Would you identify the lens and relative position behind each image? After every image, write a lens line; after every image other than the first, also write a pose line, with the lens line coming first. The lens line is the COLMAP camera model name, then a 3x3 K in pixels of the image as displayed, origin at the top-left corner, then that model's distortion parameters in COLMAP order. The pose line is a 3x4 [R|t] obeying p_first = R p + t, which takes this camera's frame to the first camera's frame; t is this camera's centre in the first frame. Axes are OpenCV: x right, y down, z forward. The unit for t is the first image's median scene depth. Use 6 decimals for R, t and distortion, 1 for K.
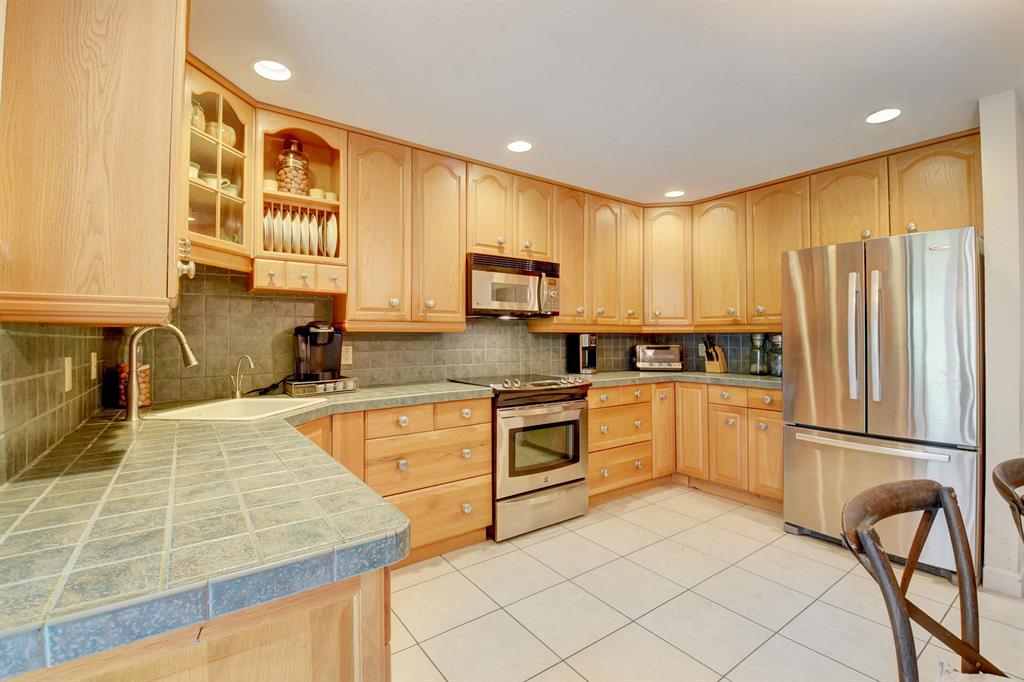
lens RADIAL K [[451.4, 0, 508.2], [0, 451.4, 332.4], [0, 0, 1]] dist [-0.004237, -0.011913]
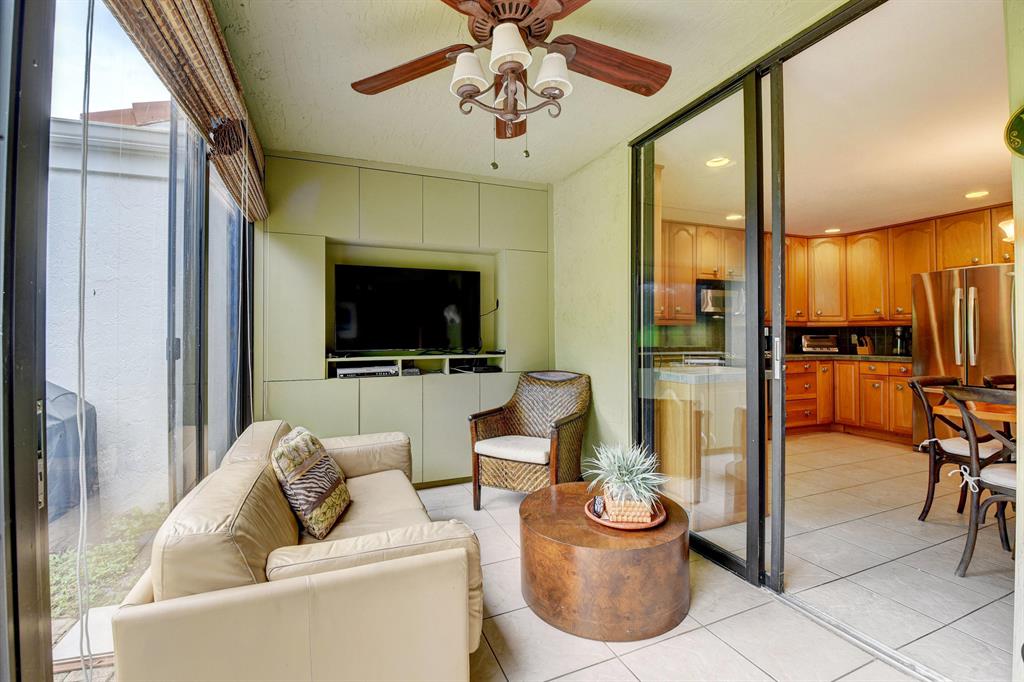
lens RADIAL K [[451.4, 0, 518.6], [0, 451.4, 330.0], [0, 0, 1]] dist [-0.004237, -0.011913]
pose [[0.972647, -0.001608, -0.232282, -0.301141], [0.001210, 0.999998, -0.001859, 0.015108], [0.232285, 0.001527, 0.972647, -0.689358]]
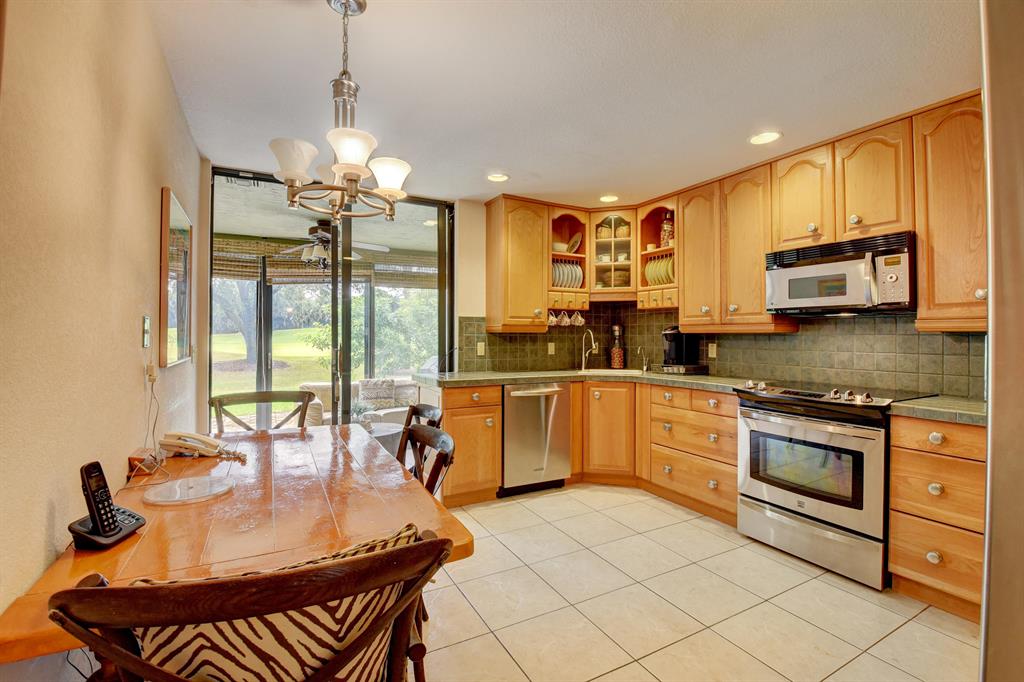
lens RADIAL K [[451.4, 0, 512.5], [0, 451.4, 335.3], [0, 0, 1]] dist [-0.004237, -0.011913]
pose [[-0.124883, -0.000361, -0.992171, 0.852526], [0.001942, 0.999998, -0.000608, 0.004595], [0.992170, -0.002002, -0.124882, 0.484259]]
